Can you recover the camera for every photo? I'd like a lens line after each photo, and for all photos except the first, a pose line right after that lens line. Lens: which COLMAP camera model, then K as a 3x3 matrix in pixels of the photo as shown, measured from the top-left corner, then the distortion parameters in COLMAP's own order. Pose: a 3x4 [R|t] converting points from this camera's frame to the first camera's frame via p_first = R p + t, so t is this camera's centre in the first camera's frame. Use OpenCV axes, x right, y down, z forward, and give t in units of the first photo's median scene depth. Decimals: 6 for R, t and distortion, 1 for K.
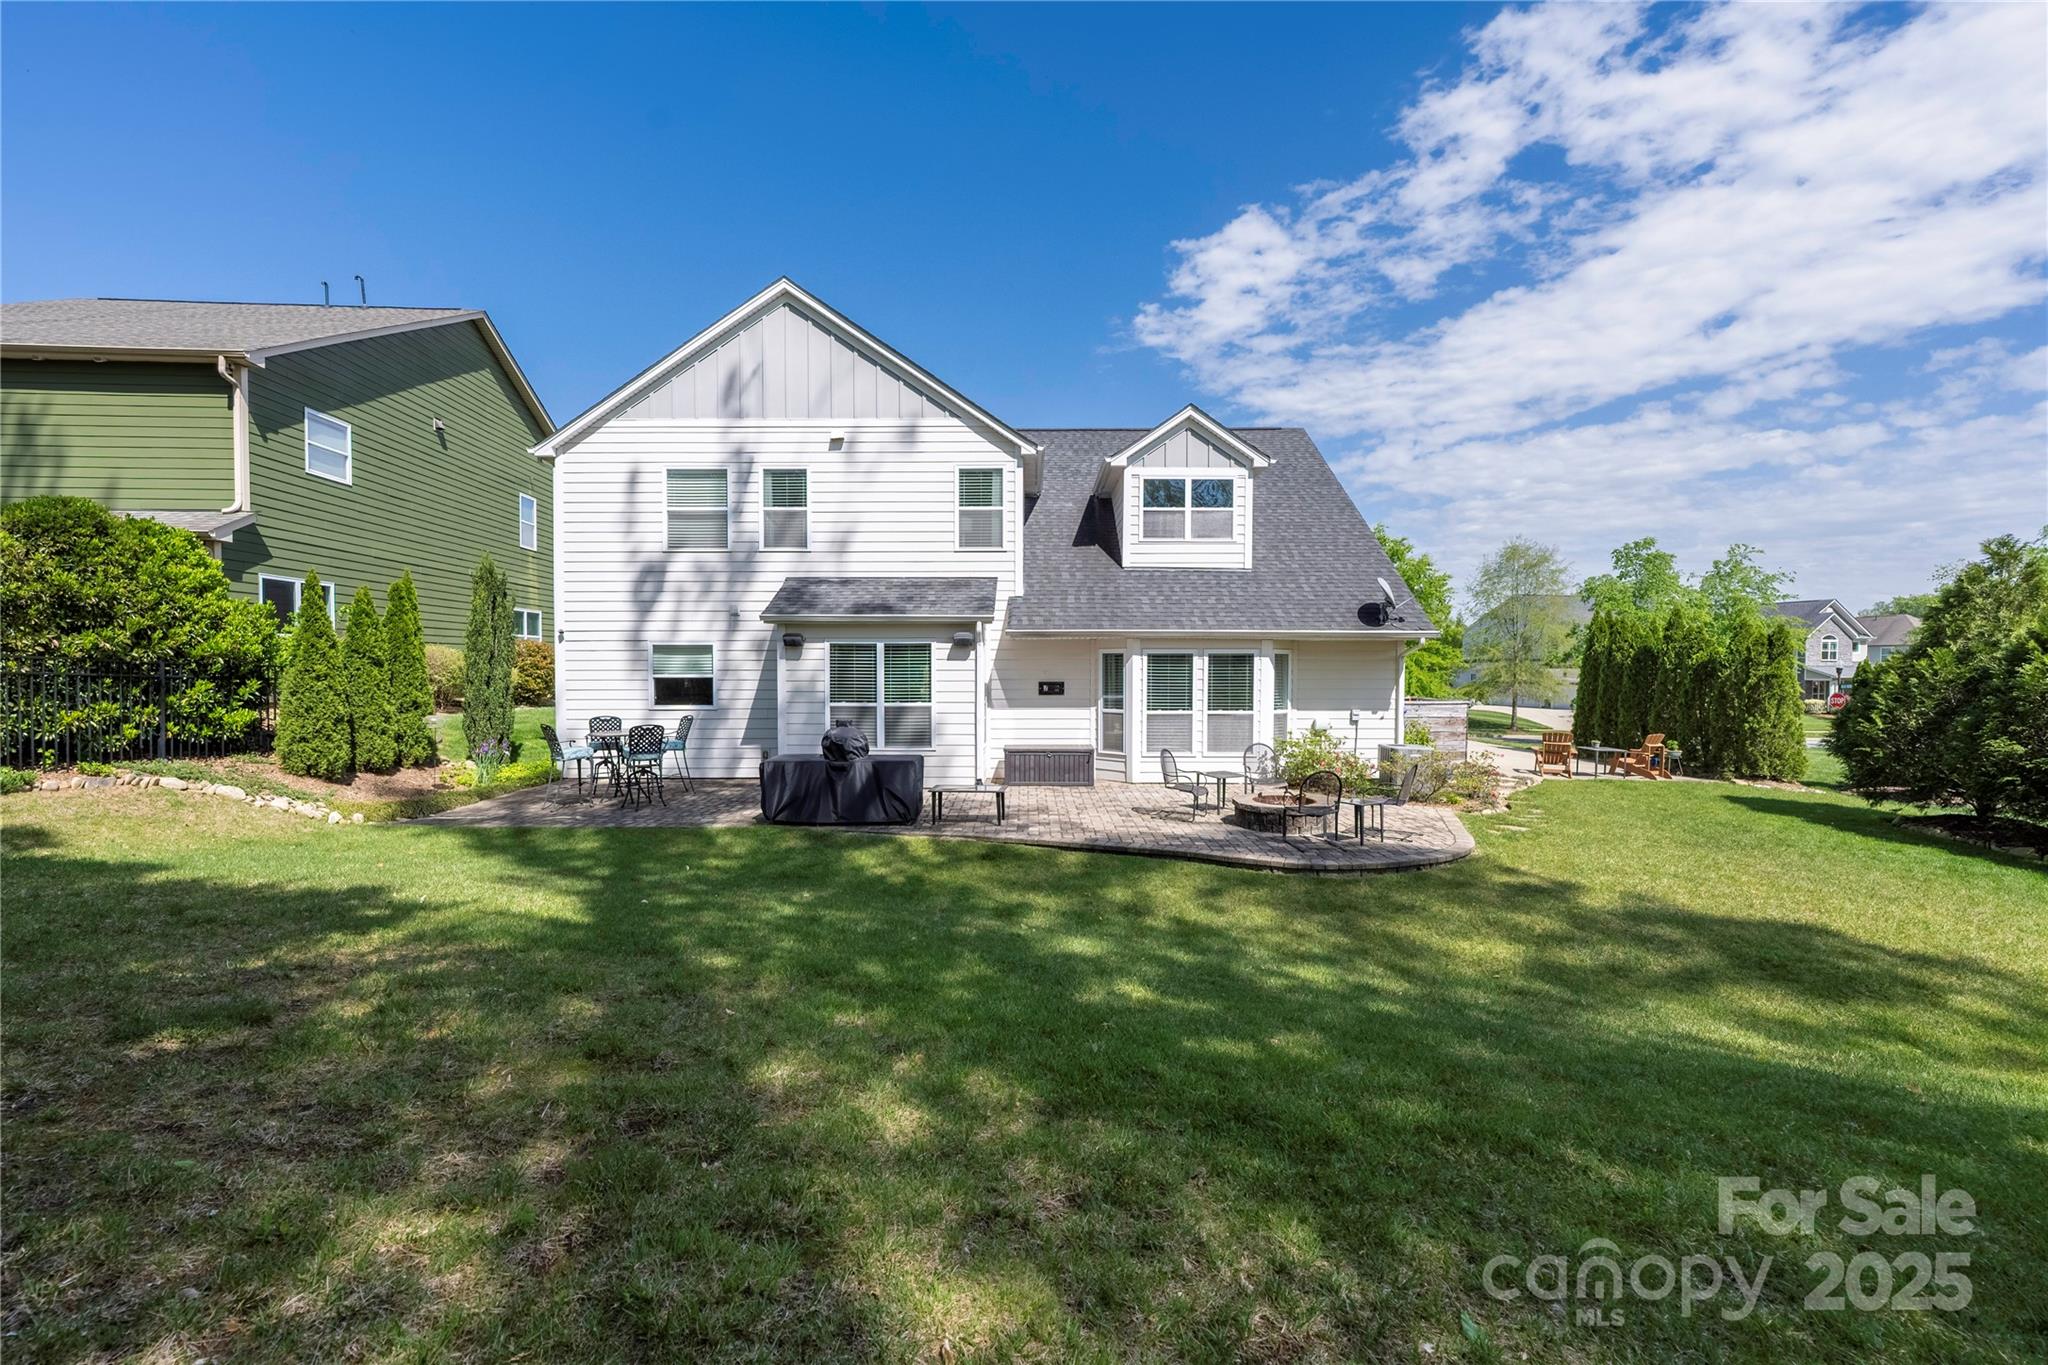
lens RADIAL K [[860.4, 0, 1023.5], [0, 860.4, 684.7], [0, 0, 1]] dist [-0.002258, -0.000078]
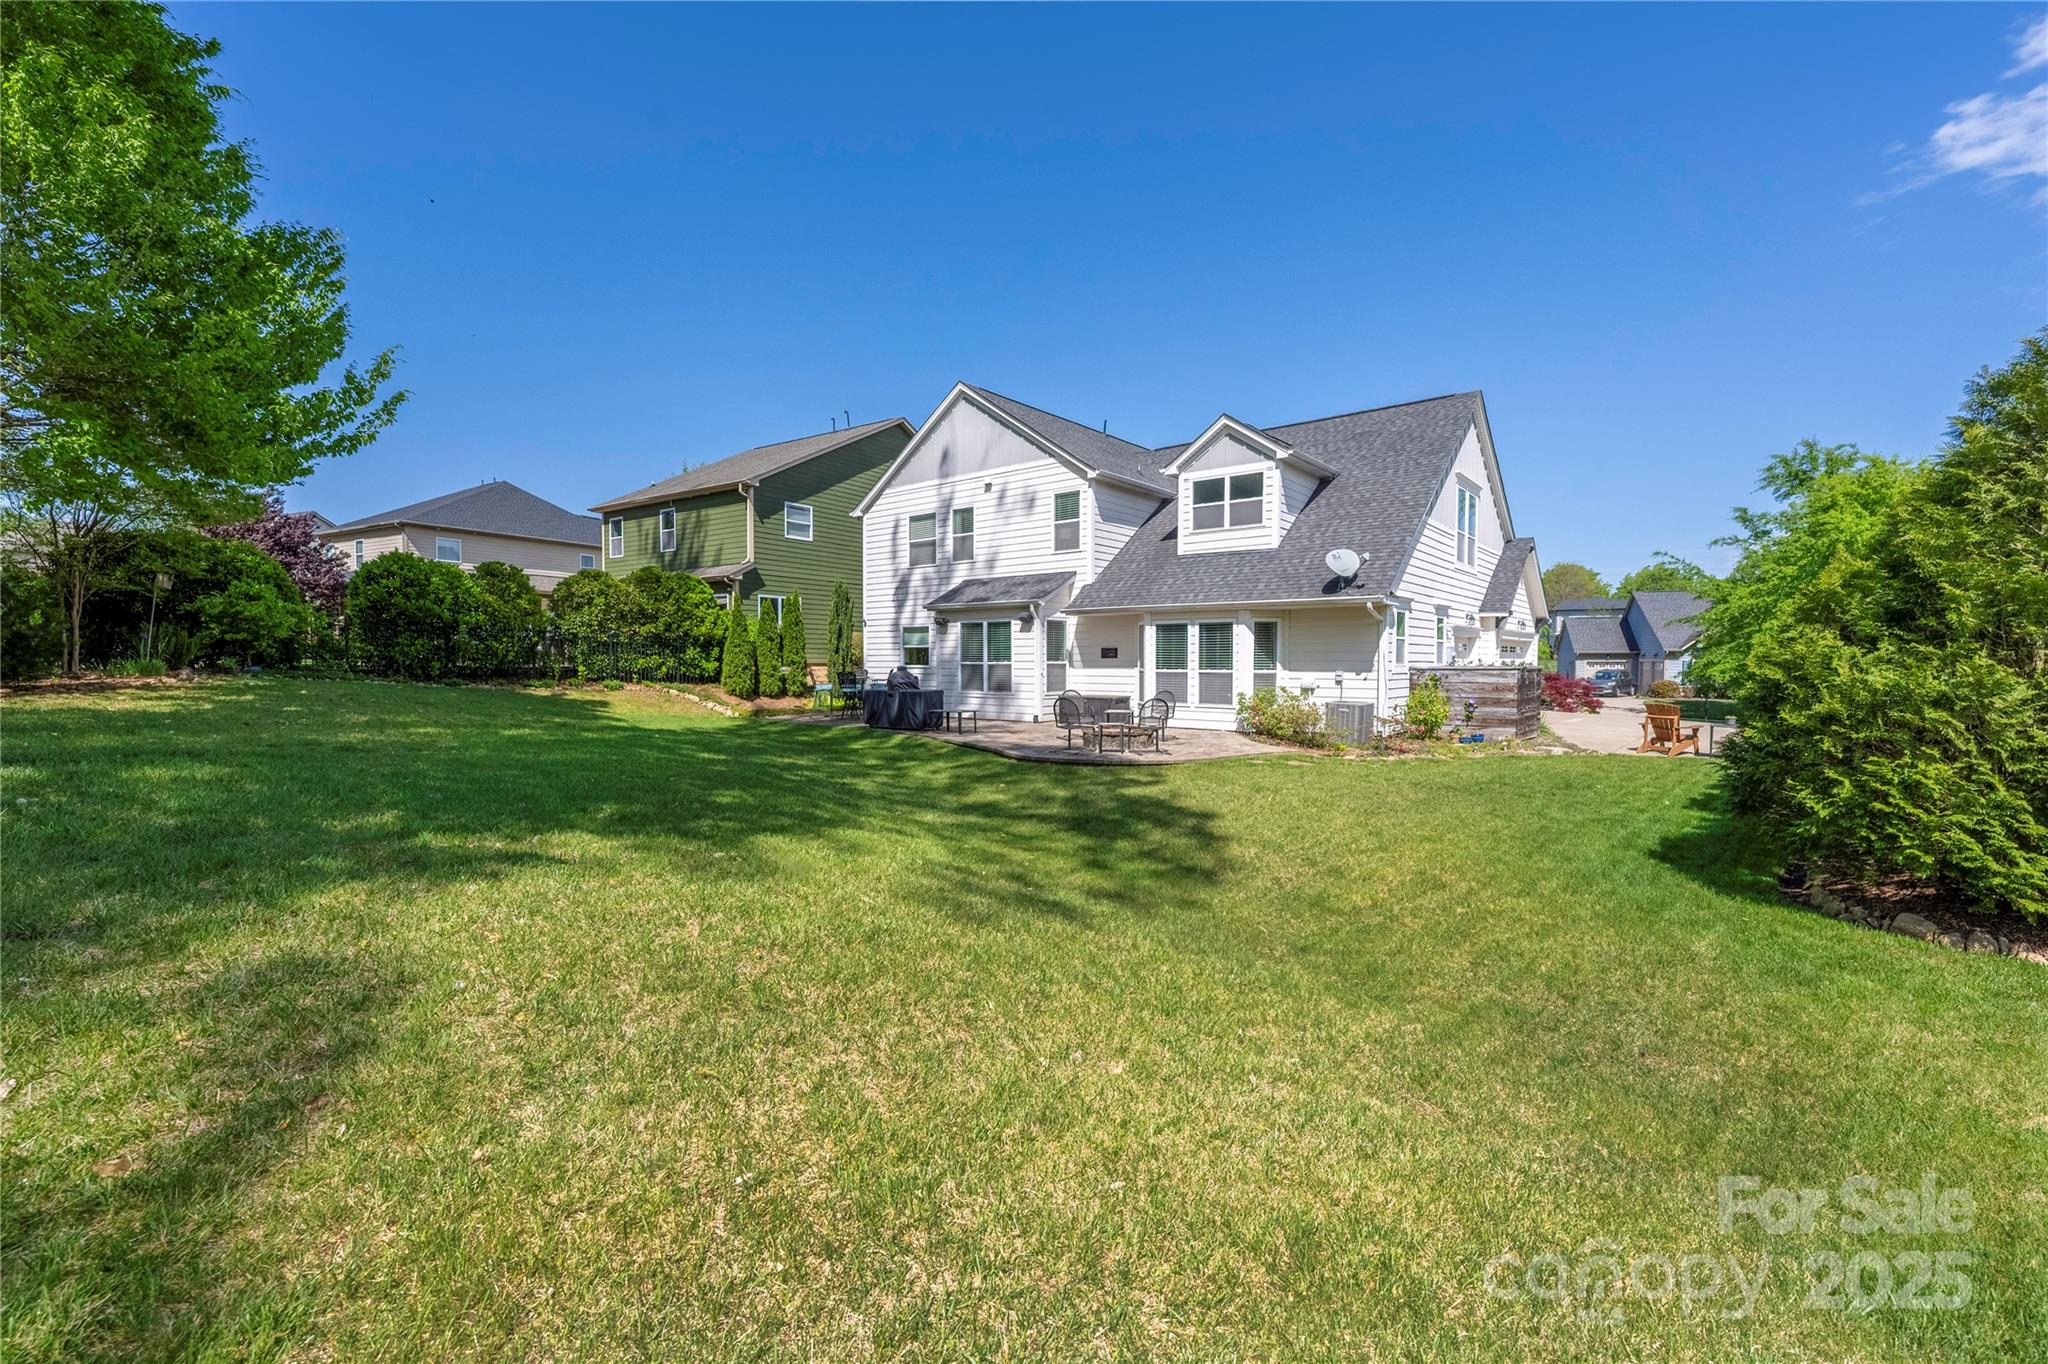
lens RADIAL K [[860.4, 0, 1016.7], [0, 860.4, 681.9], [0, 0, 1]] dist [-0.002258, -0.000078]
pose [[0.772539, 0.015929, -0.634767, 0.761251], [-0.012985, 0.999873, 0.009288, 0.038158], [0.634834, 0.001067, 0.772648, -0.103835]]
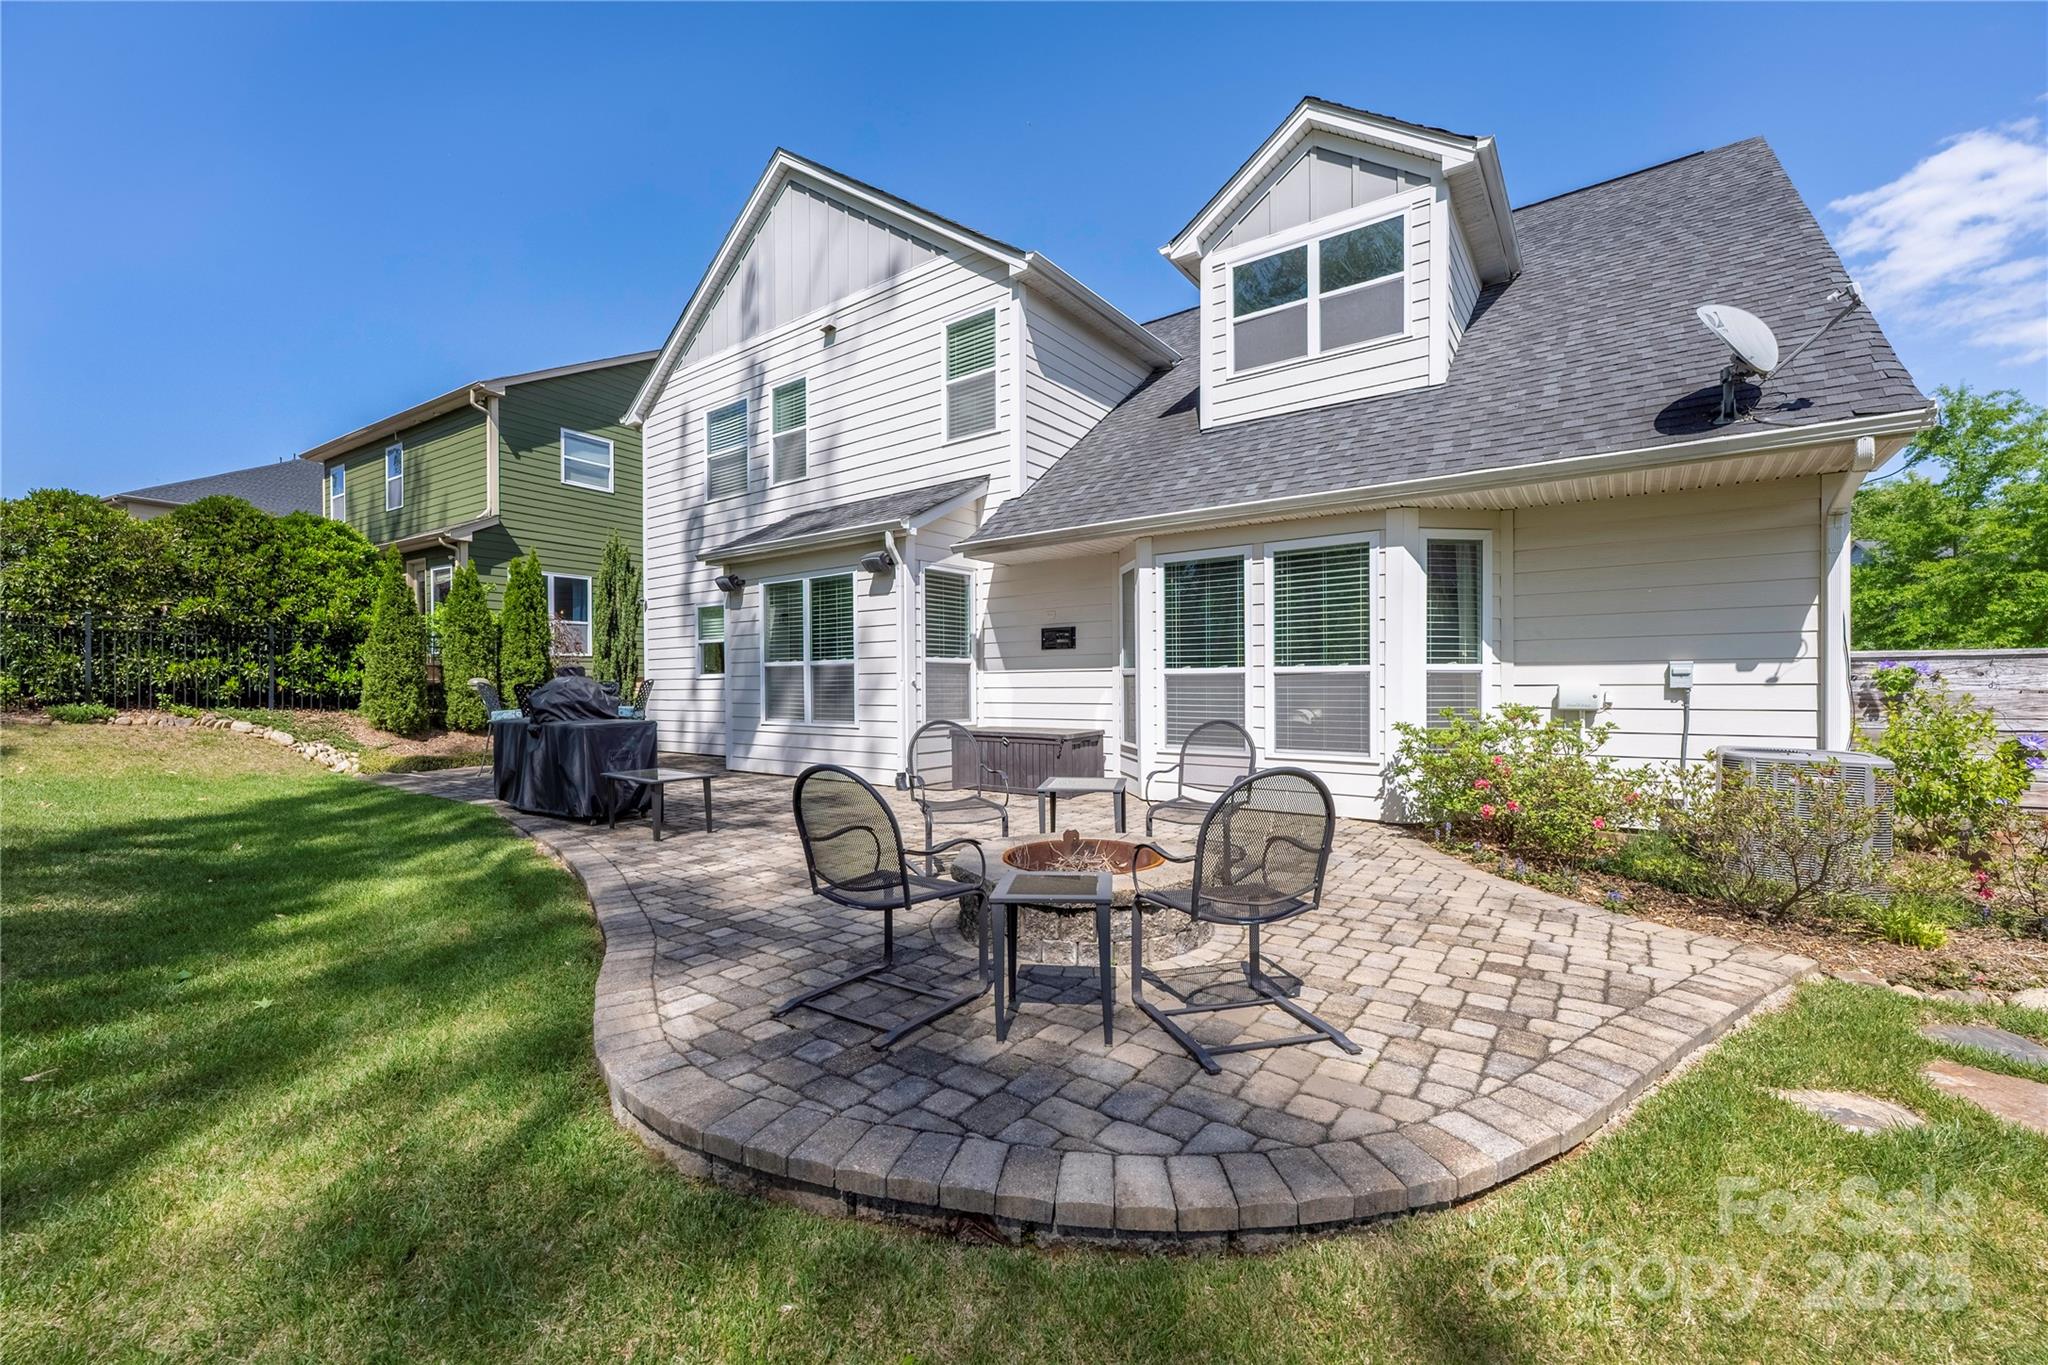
lens RADIAL K [[822.0, 0, 1018.6], [0, 822.0, 685.0], [0, 0, 1]] dist [-0.005731, 0.000153]
pose [[0.804498, -0.004991, -0.593934, 0.363514], [-0.006446, 0.999832, -0.017133, 0.048572], [0.593920, 0.017612, 0.804331, 0.510088]]
